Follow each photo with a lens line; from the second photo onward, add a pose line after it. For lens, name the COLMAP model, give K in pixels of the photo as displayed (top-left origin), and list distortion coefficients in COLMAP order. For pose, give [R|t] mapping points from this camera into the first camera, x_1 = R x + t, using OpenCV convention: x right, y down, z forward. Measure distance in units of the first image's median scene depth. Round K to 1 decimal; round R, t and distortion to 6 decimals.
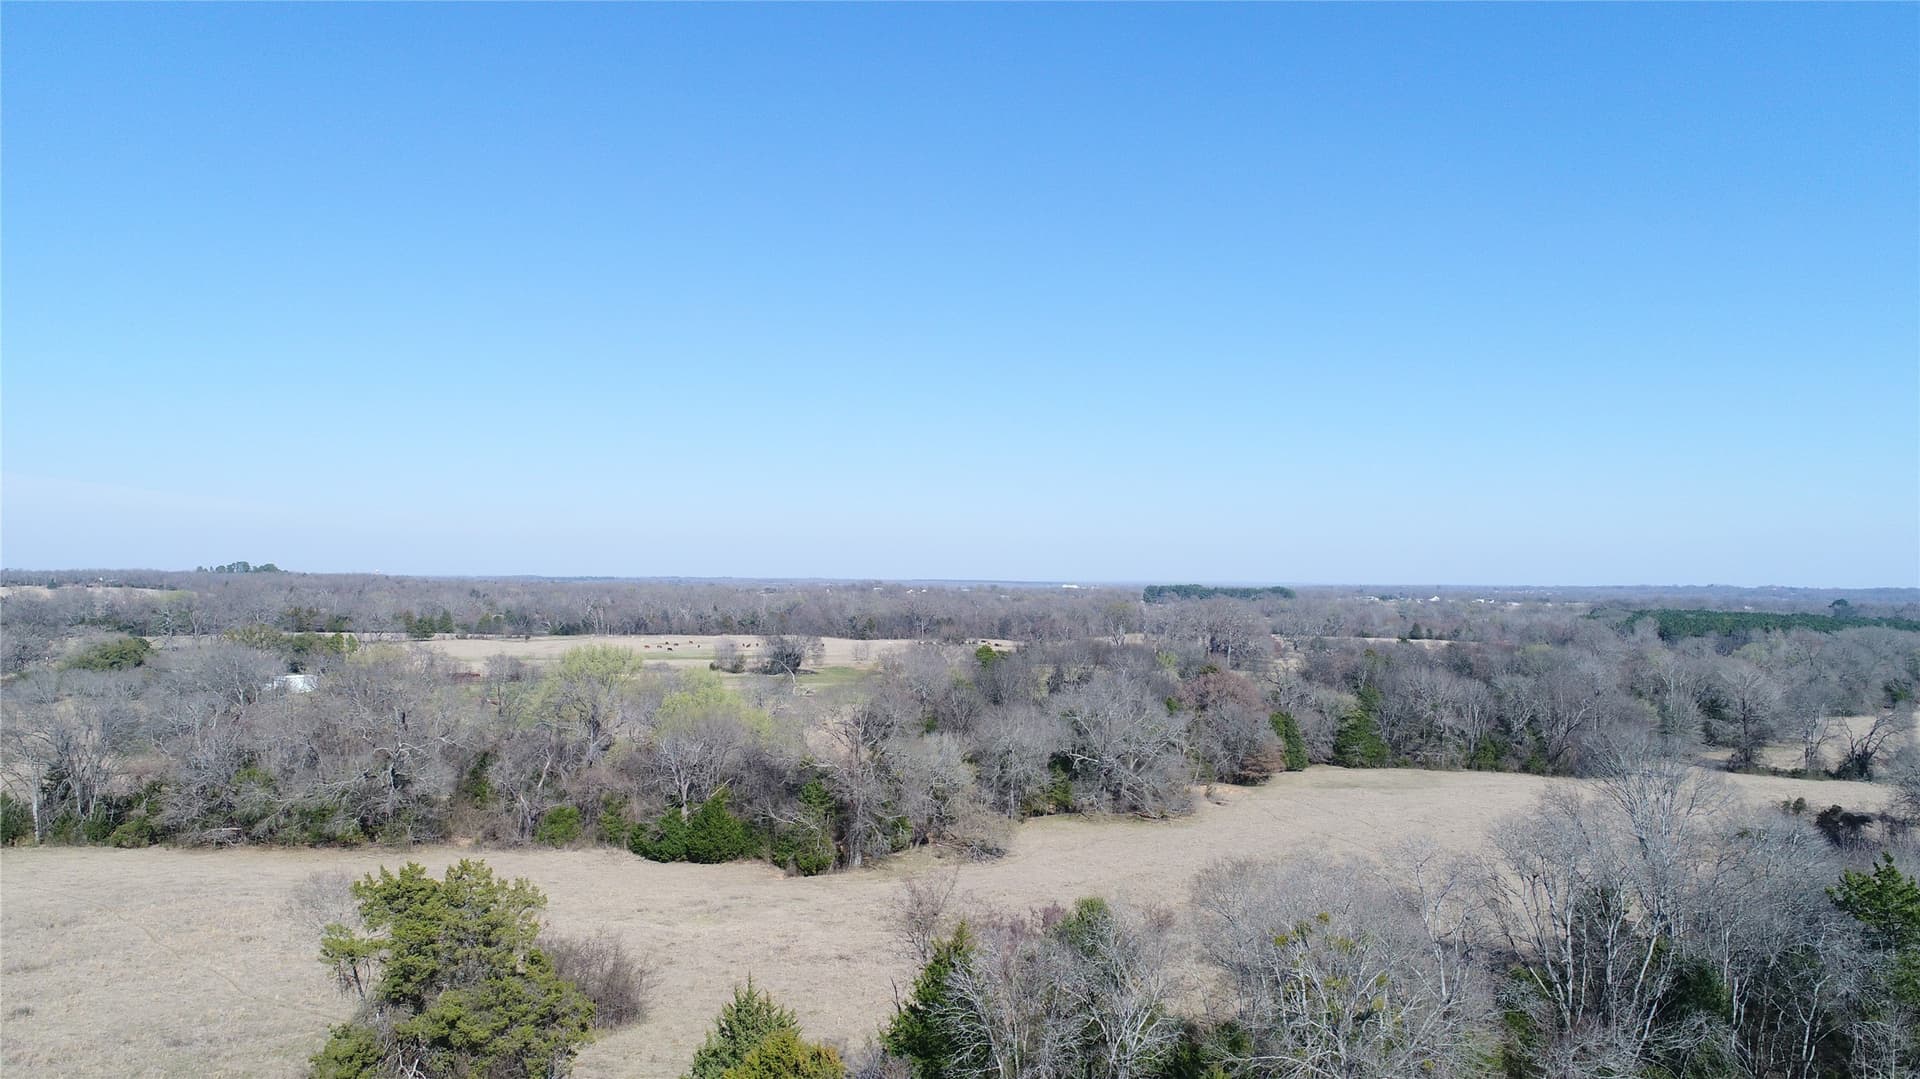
lens RADIAL K [[1288.5, 0, 957.8], [0, 1288.5, 544.3], [0, 0, 1]] dist [-0.002322, 0.005048]
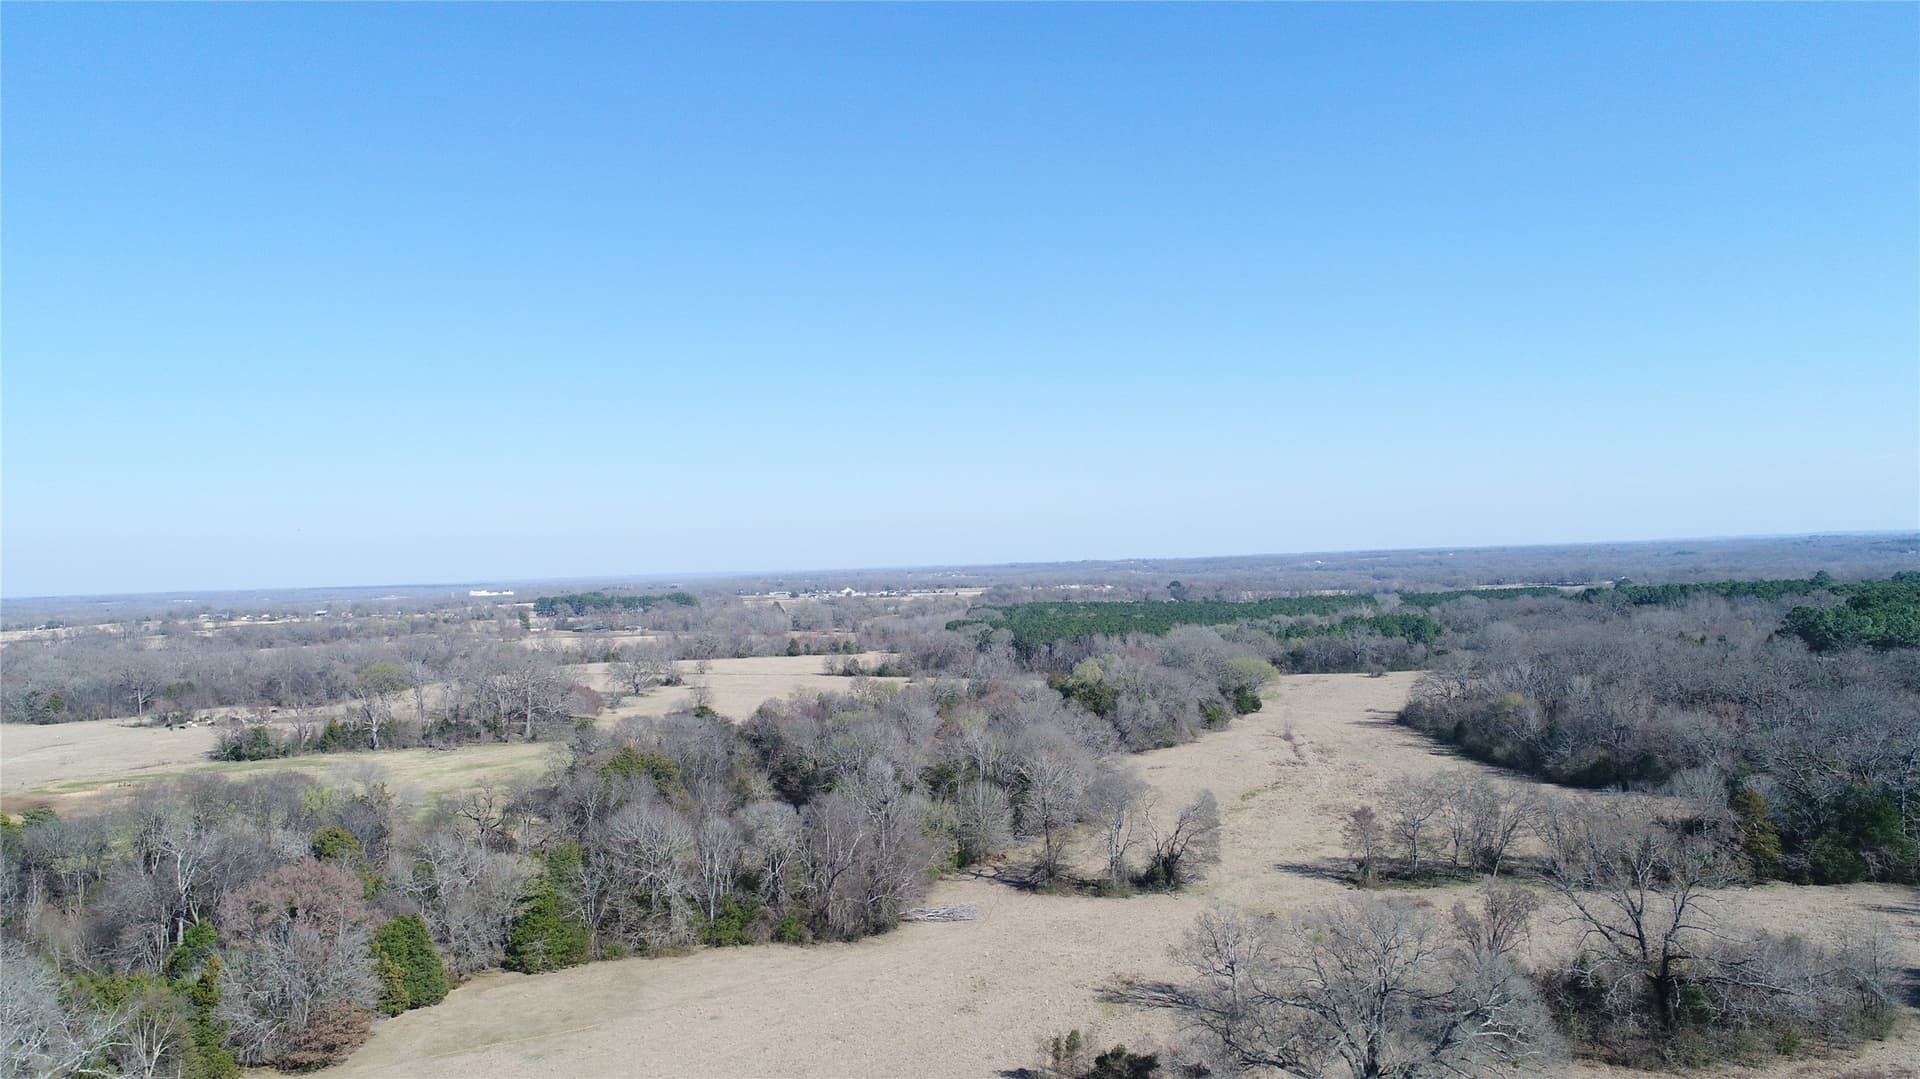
lens RADIAL K [[1288.5, 0, 957.8], [0, 1288.5, 544.3], [0, 0, 1]] dist [-0.002322, 0.005048]
pose [[0.908704, -0.035085, 0.415964, 0.234910], [0.032120, 0.999384, 0.014127, -0.052647], [-0.416204, 0.000524, 0.909271, 0.295571]]
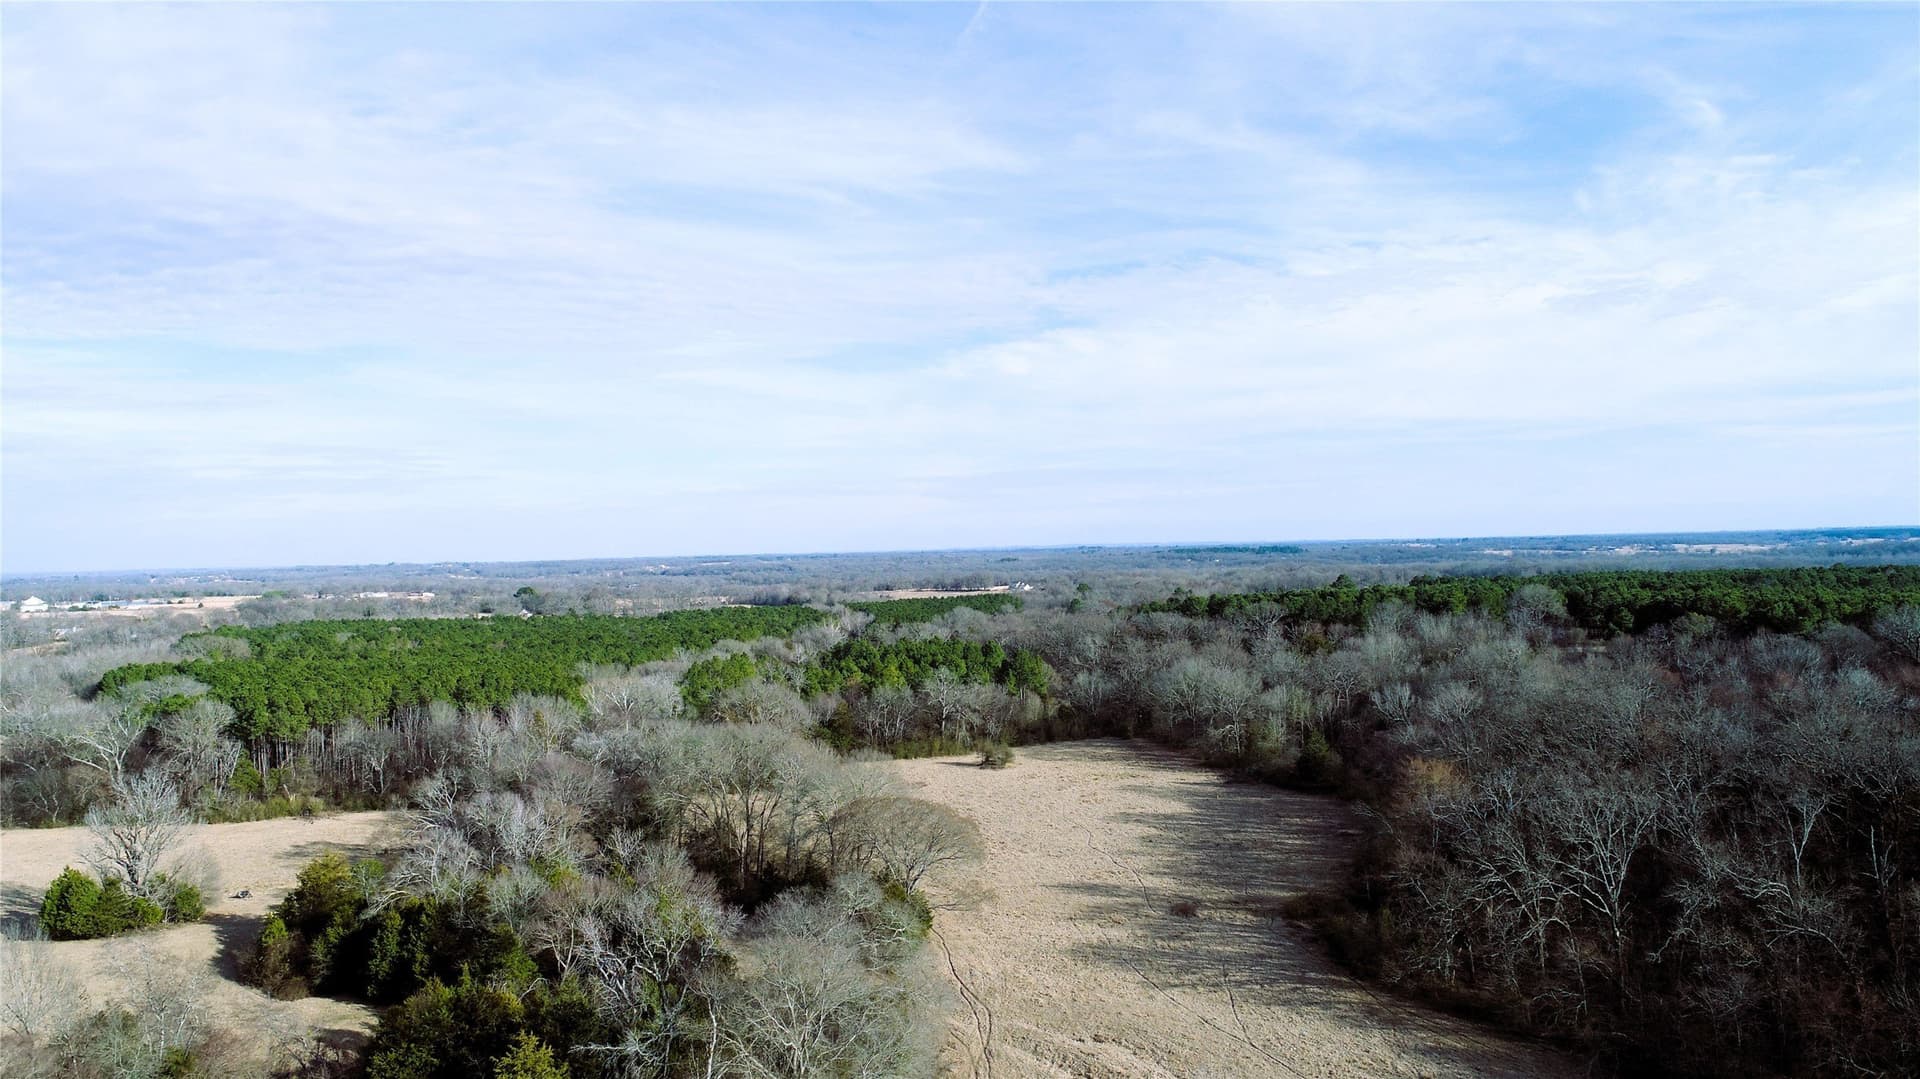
lens RADIAL K [[1288.5, 0, 957.8], [0, 1288.5, 544.3], [0, 0, 1]] dist [-0.002322, 0.005048]
pose [[0.588218, -0.021421, 0.808419, 0.804230], [0.008299, 0.999756, 0.020452, -0.002082], [-0.808660, -0.005321, 0.588252, 1.308086]]
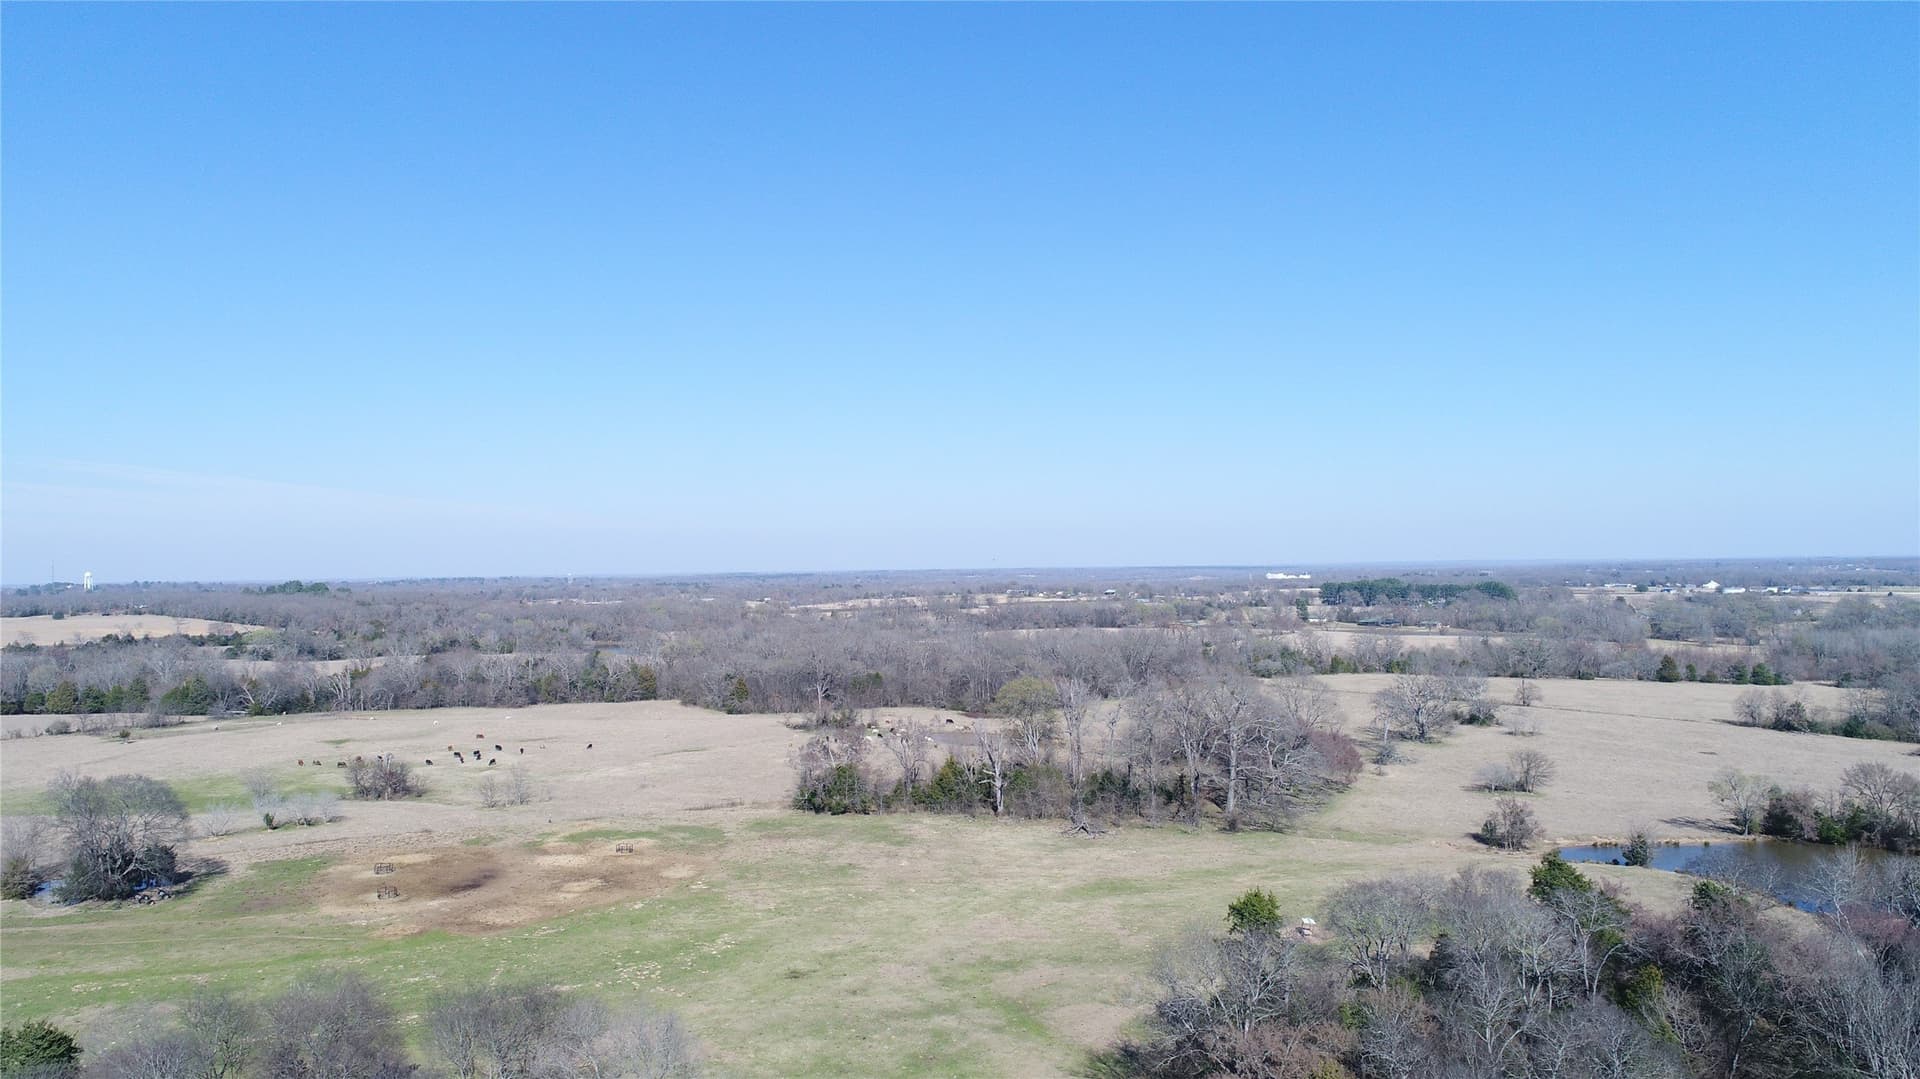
lens RADIAL K [[1288.5, 0, 957.8], [0, 1288.5, 544.3], [0, 0, 1]] dist [-0.002322, 0.005048]
pose [[0.984105, -0.027288, -0.175478, 0.375961], [0.028994, 0.999554, 0.007169, -0.028556], [0.175204, -0.012143, 0.984457, 0.947374]]
